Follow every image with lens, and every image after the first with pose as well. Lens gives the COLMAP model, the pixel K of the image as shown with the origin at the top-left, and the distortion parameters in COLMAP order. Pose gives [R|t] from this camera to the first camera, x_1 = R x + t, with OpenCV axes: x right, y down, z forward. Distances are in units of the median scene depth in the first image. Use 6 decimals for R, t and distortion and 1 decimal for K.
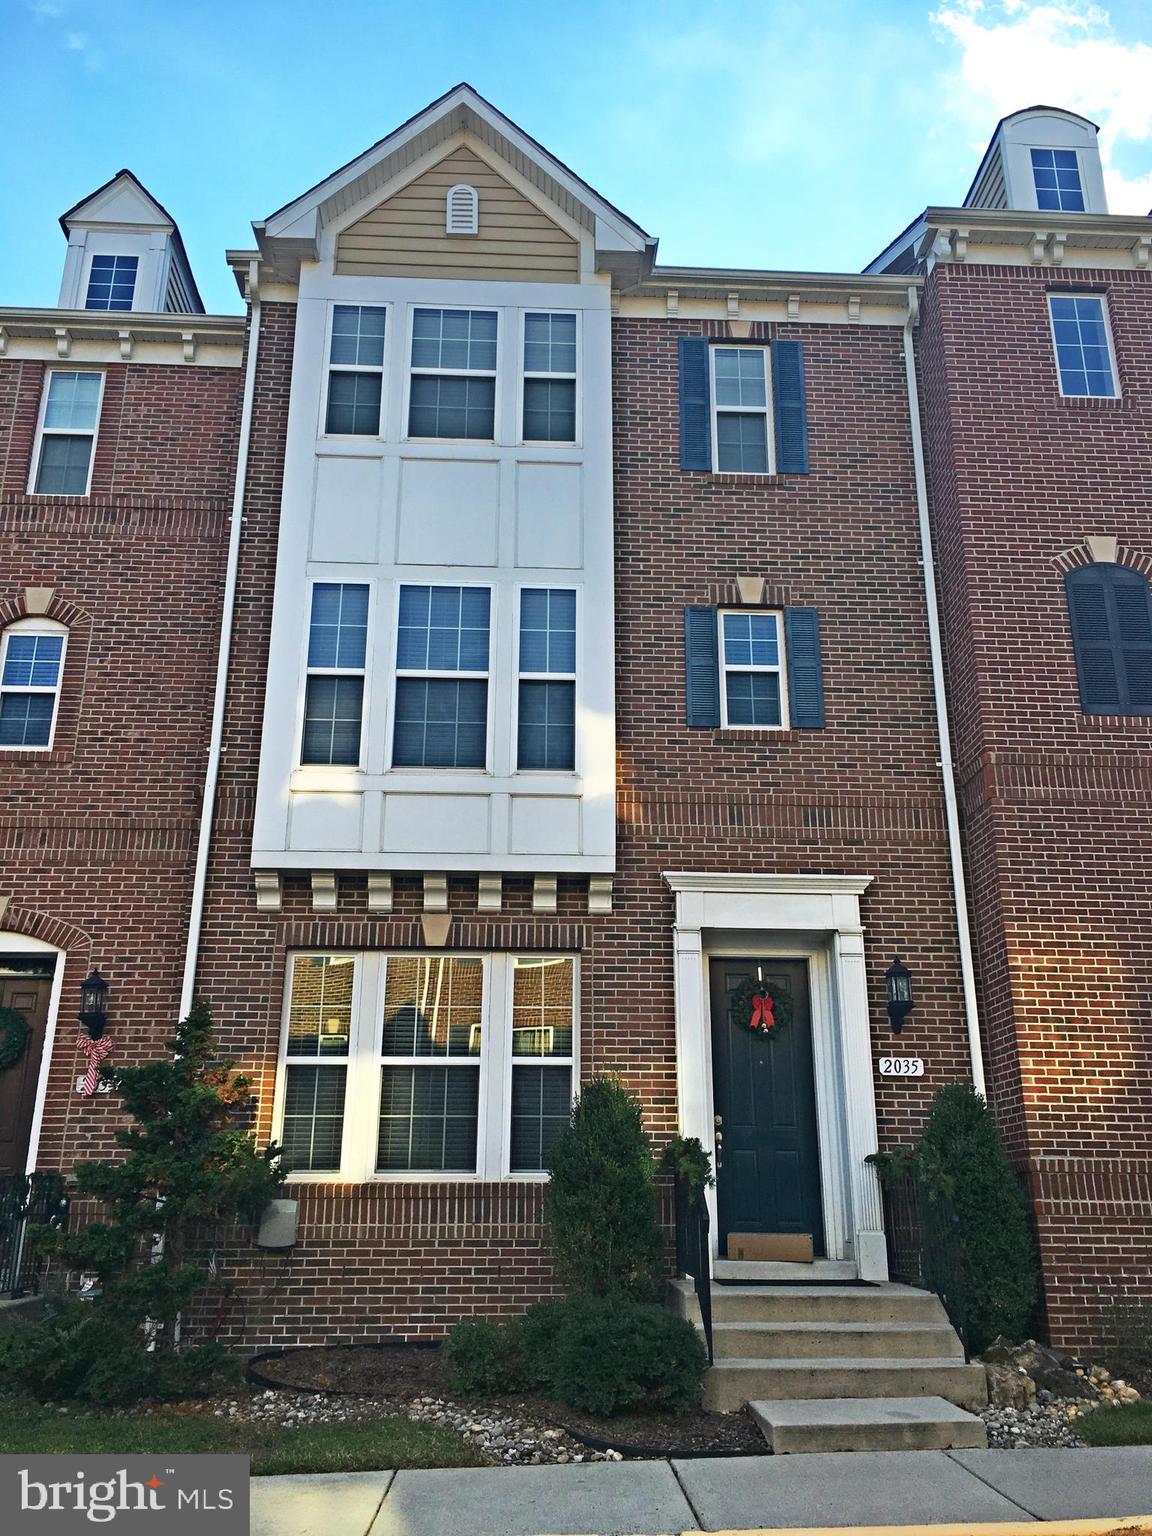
lens RADIAL K [[1289.4, 0, 576.0], [0, 1289.4, 768.0], [0, 0, 1]] dist [0.105961, -0.156917]
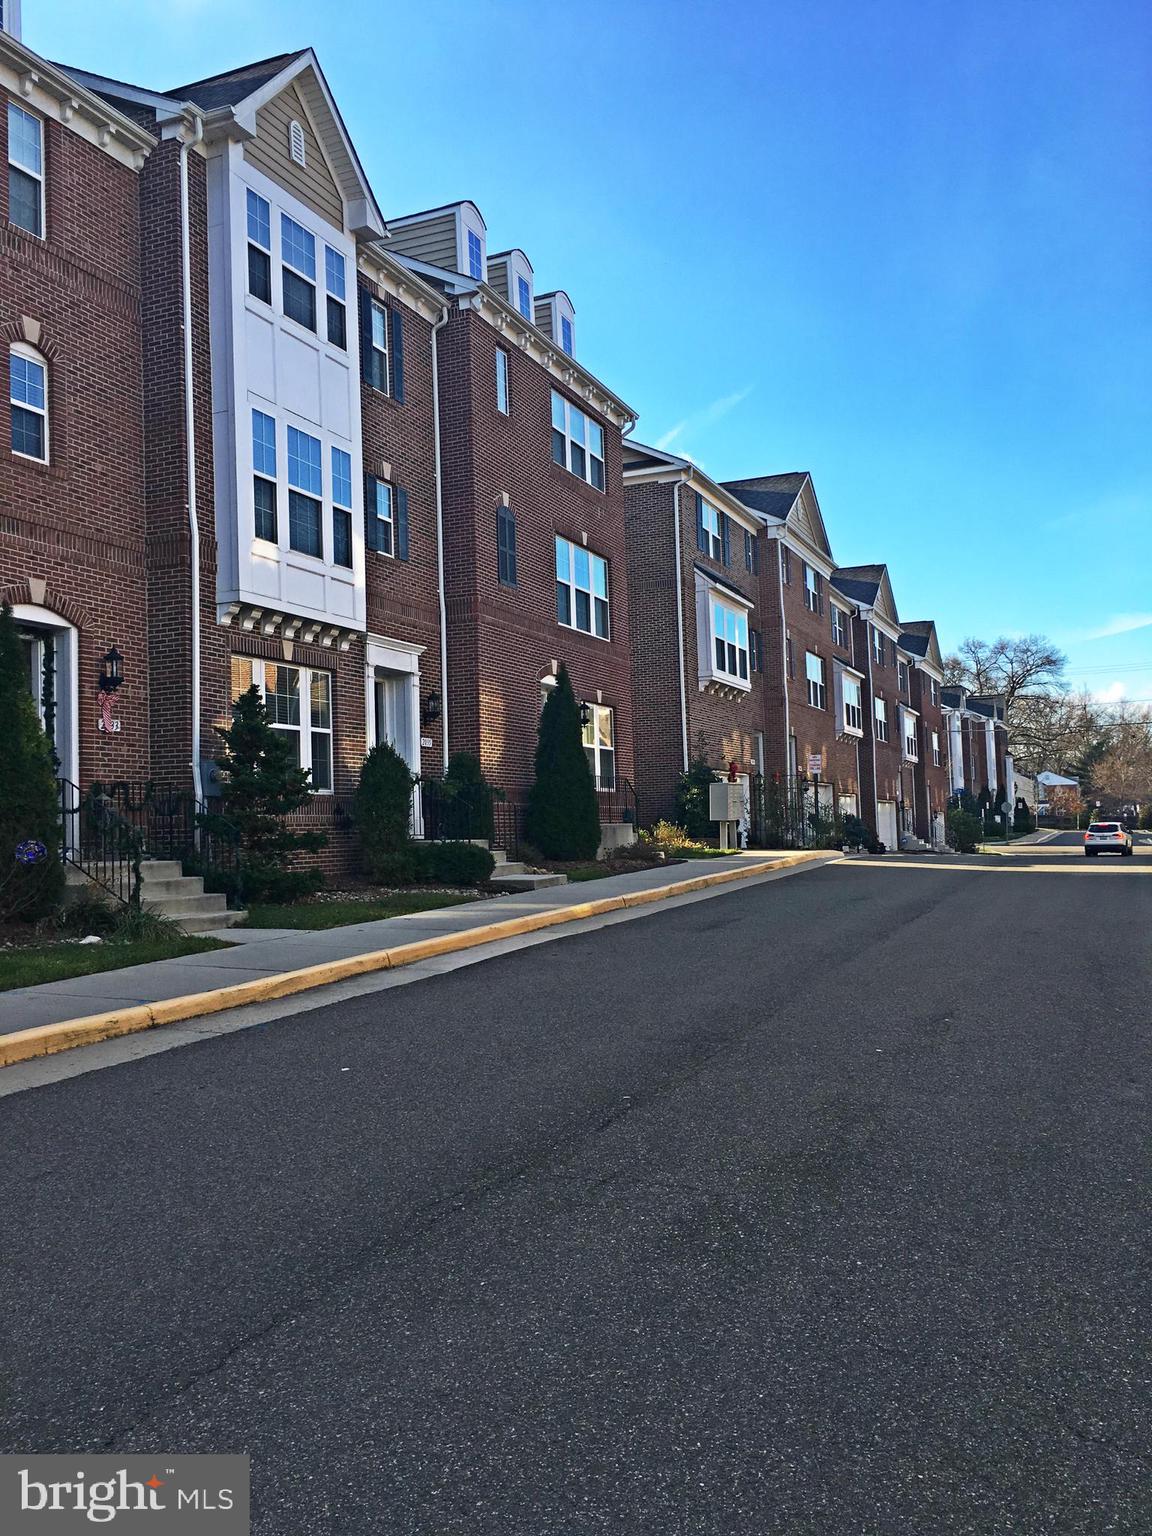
lens RADIAL K [[1289.4, 0, 576.0], [0, 1289.4, 768.0], [0, 0, 1]] dist [0.105961, -0.156917]
pose [[0.429627, 0.029549, 0.902523, -1.388712], [-0.268573, 0.958417, 0.096469, 0.008479], [-0.862142, -0.283839, 0.419697, -0.064593]]
